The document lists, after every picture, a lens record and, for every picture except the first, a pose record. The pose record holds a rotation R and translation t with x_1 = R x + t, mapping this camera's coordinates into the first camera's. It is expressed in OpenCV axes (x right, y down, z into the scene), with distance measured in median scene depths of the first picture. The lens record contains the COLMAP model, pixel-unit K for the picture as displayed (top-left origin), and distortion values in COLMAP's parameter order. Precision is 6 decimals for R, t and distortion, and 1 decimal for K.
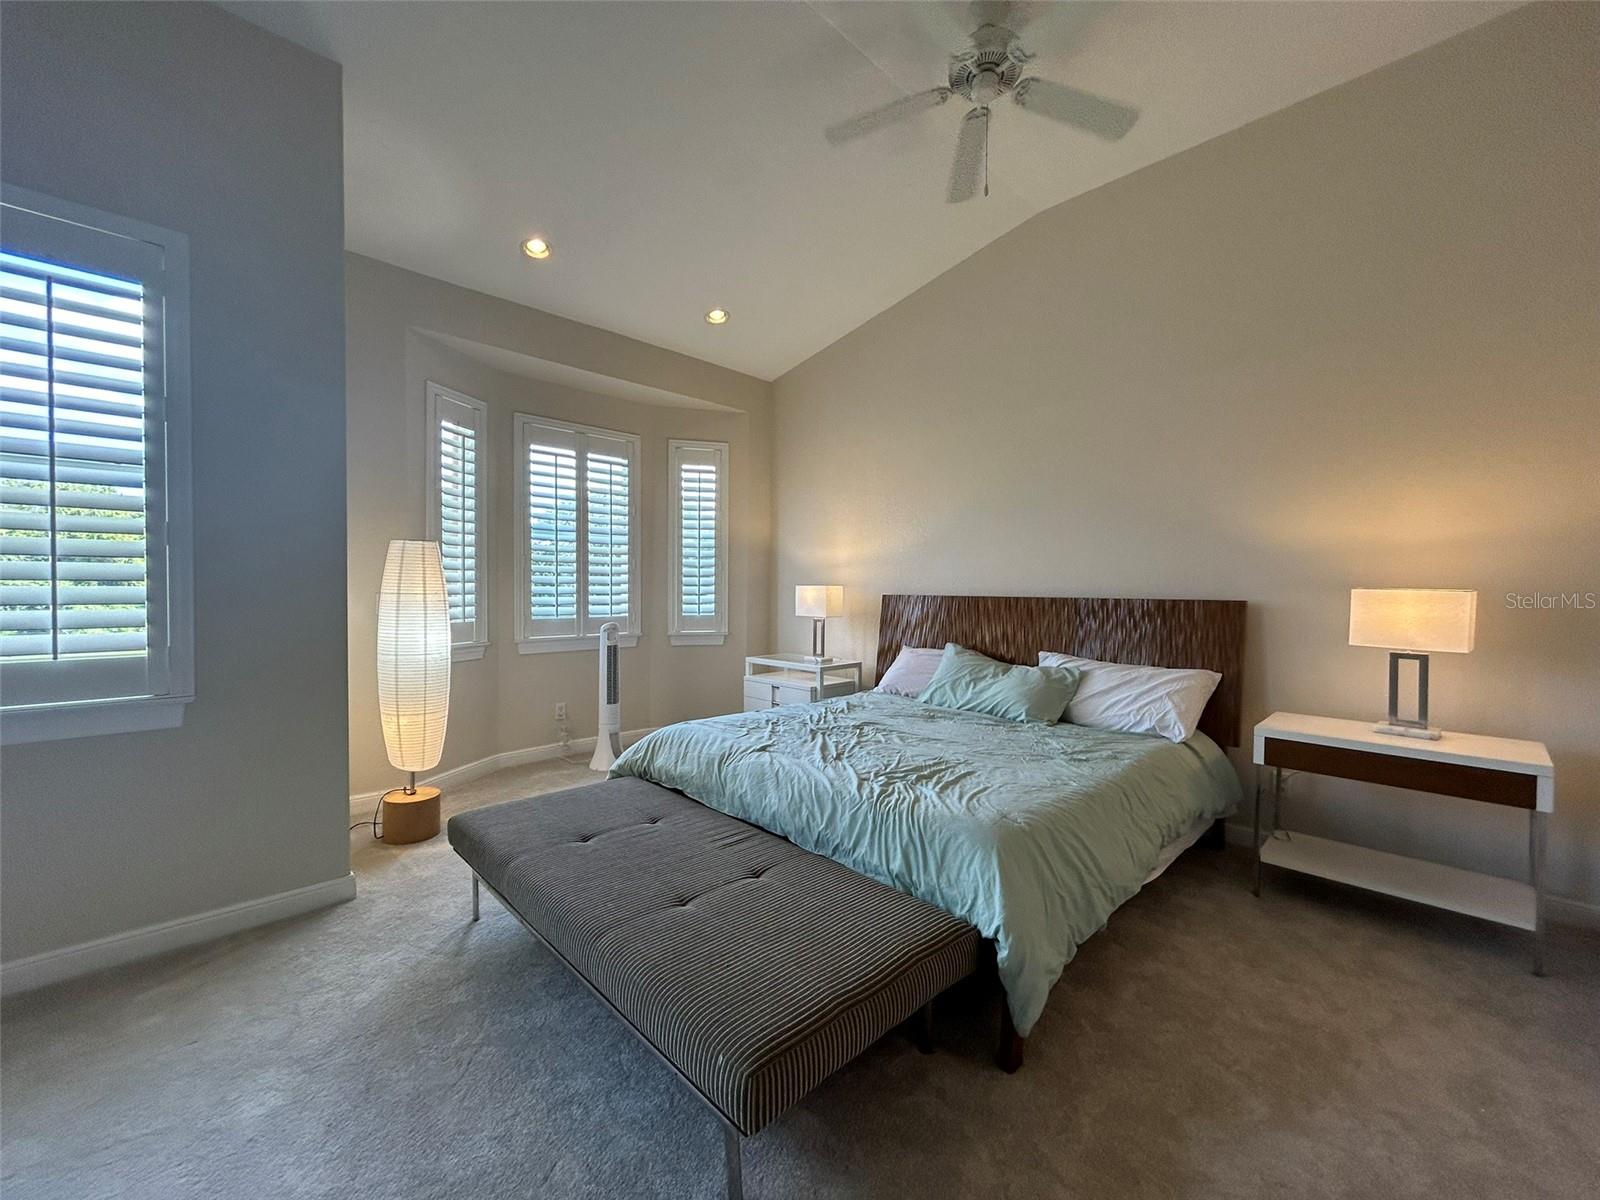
lens RADIAL K [[644.5, 0, 799.5], [0, 644.5, 598.2], [0, 0, 1]] dist [0.002309, -0.000254]
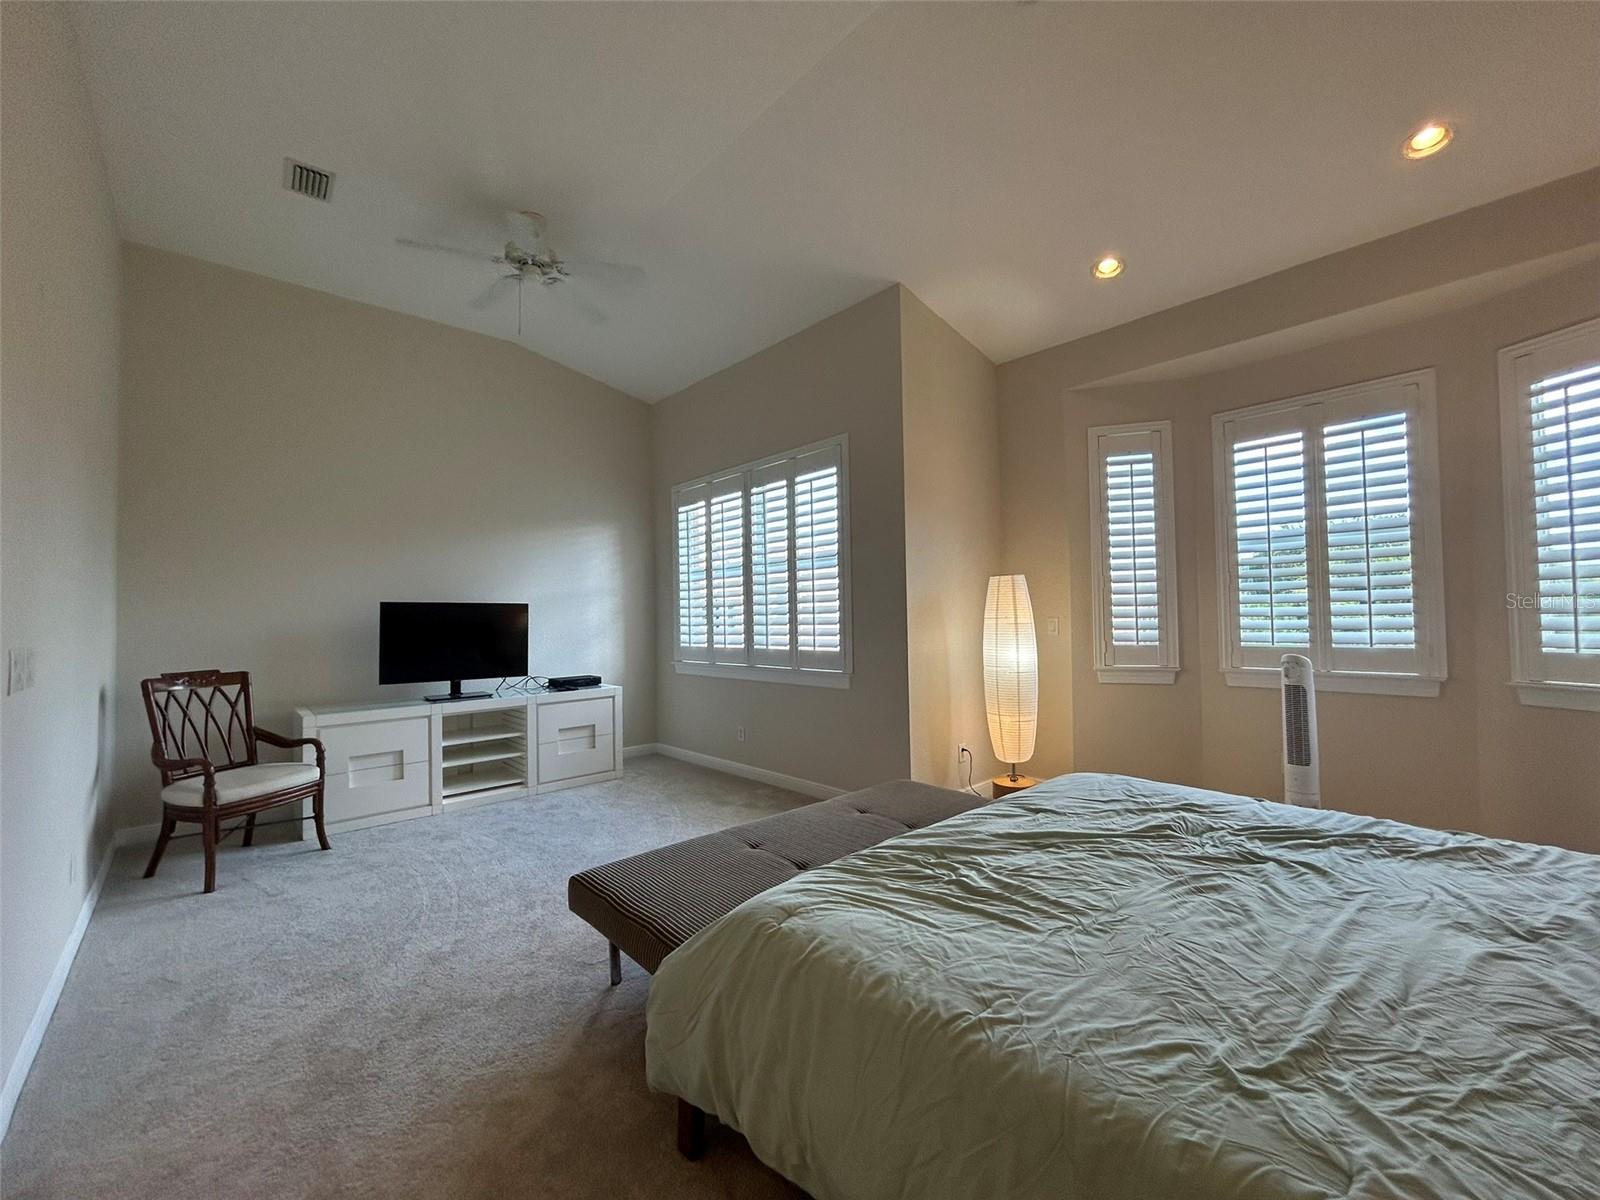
lens RADIAL K [[644.5, 0, 797.9], [0, 644.5, 597.8], [0, 0, 1]] dist [0.002309, -0.000254]
pose [[-0.035770, -0.033368, -0.998803, 0.559119], [0.001615, 0.999439, -0.033447, -0.003656], [0.999359, -0.002809, -0.035697, 0.531834]]
